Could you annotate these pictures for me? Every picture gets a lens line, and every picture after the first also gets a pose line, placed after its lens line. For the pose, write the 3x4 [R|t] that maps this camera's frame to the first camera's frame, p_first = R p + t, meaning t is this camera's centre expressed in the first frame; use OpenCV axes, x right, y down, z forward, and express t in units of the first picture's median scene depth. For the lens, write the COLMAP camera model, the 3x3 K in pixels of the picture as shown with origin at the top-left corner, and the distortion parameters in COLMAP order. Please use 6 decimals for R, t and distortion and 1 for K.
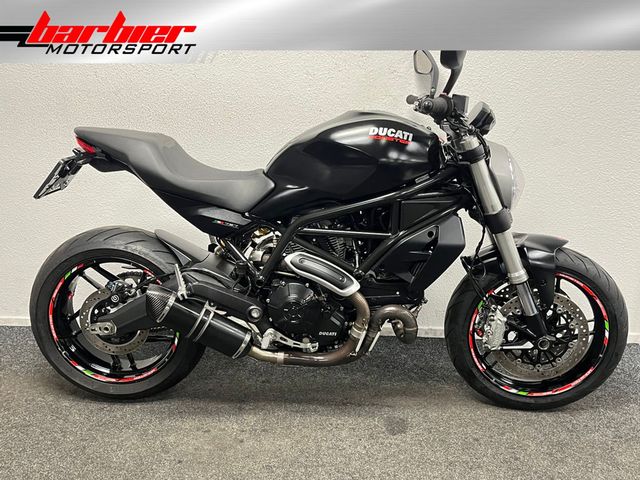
lens RADIAL K [[570.3, 0, 320.0], [0, 570.3, 240.0], [0, 0, 1]] dist [0.004496, -0.005160]
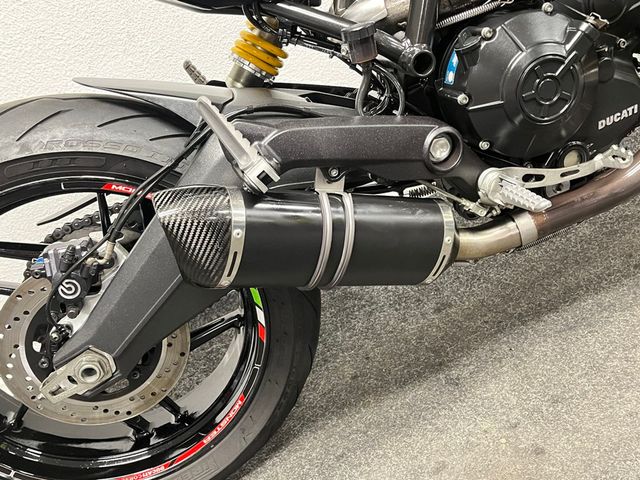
lens RADIAL K [[636.1, 0, 320.0], [0, 636.1, 240.0], [0, 0, 1]] dist [0.006331, 0.012237]
pose [[0.886924, -0.451324, 0.098347, -0.247388], [0.431518, 0.885521, 0.172175, 0.074862], [-0.164795, -0.110267, 0.980145, 0.590040]]
